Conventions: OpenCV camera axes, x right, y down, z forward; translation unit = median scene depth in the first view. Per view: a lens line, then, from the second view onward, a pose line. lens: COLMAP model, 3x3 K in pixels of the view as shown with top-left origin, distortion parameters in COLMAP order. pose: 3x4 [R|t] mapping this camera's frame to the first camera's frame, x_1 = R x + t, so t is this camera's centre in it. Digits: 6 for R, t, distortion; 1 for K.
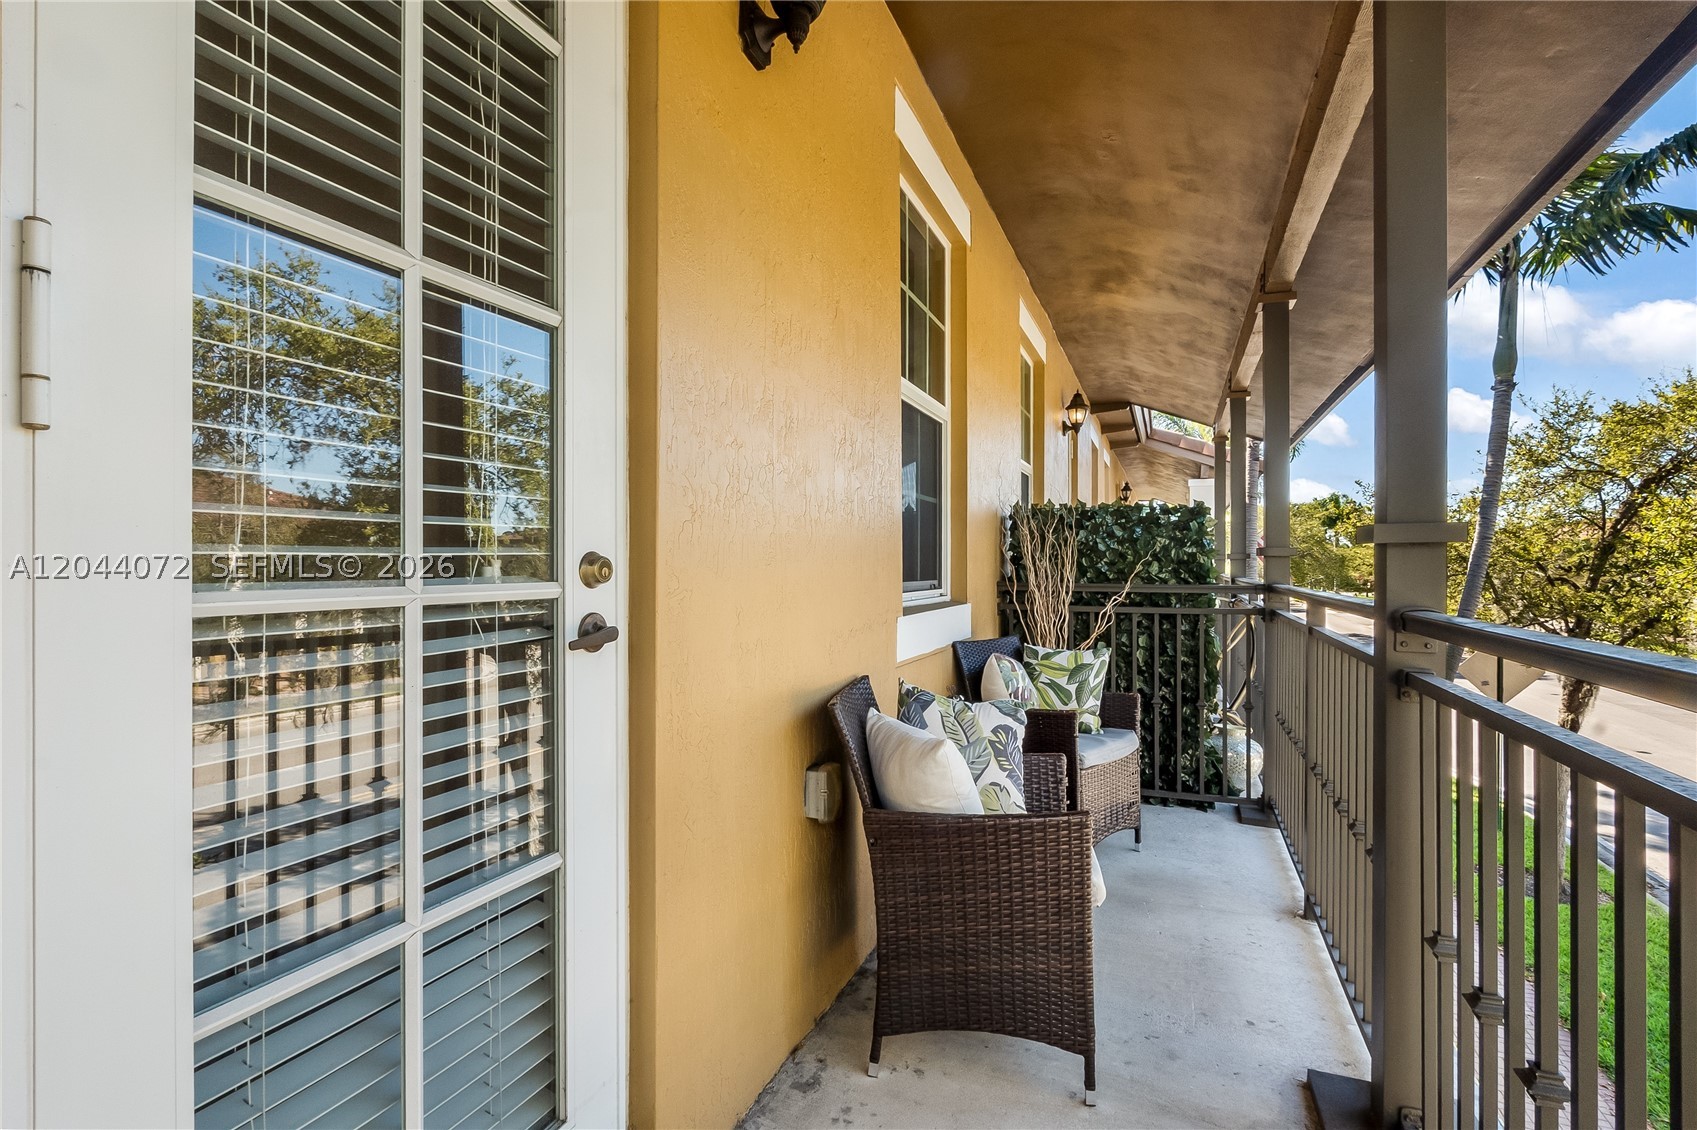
lens RADIAL K [[804.2, 0, 857.4], [0, 804.2, 564.8], [0, 0, 1]] dist [-0.005368, -0.000625]
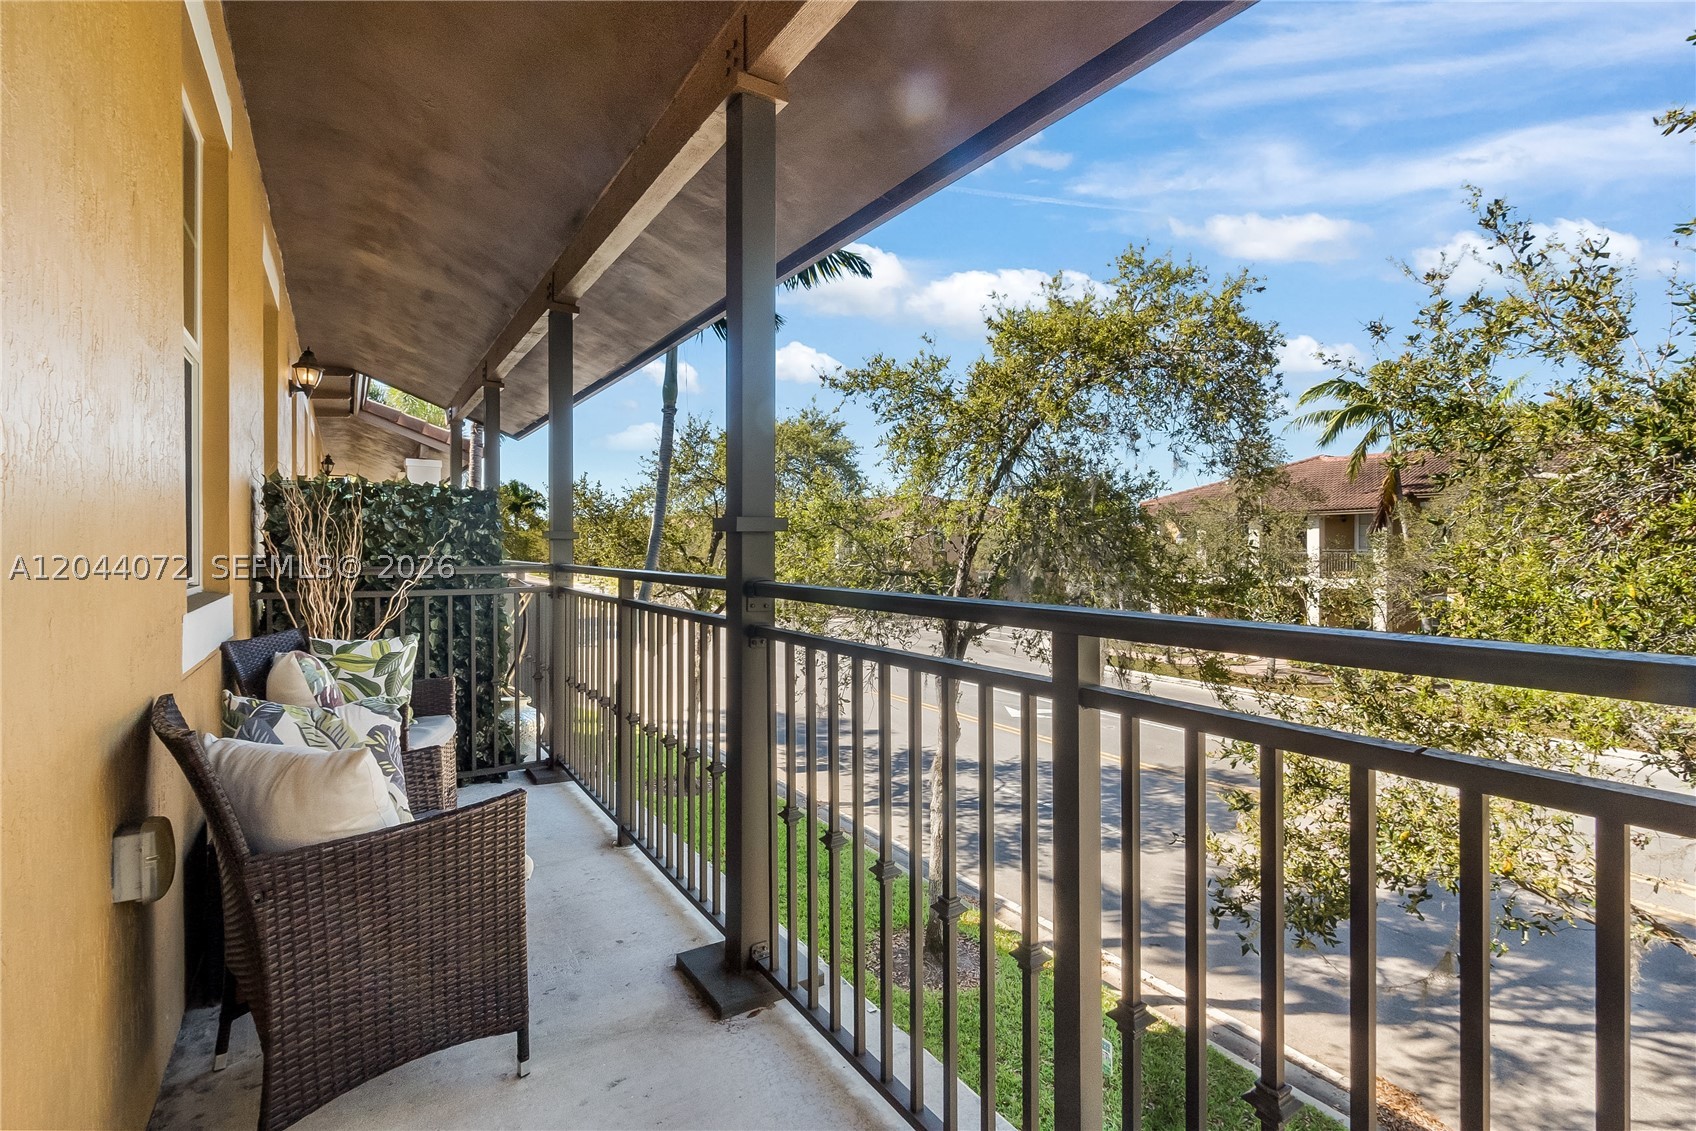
lens RADIAL K [[781.5, 0, 846.3], [0, 781.5, 547.9], [0, 0, 1]] dist [-0.004336, -0.000633]
pose [[0.587310, 0.000168, 0.809362, -0.119146], [-0.002232, 0.999997, 0.001413, -0.000662], [-0.809359, -0.002637, 0.587309, 0.037590]]
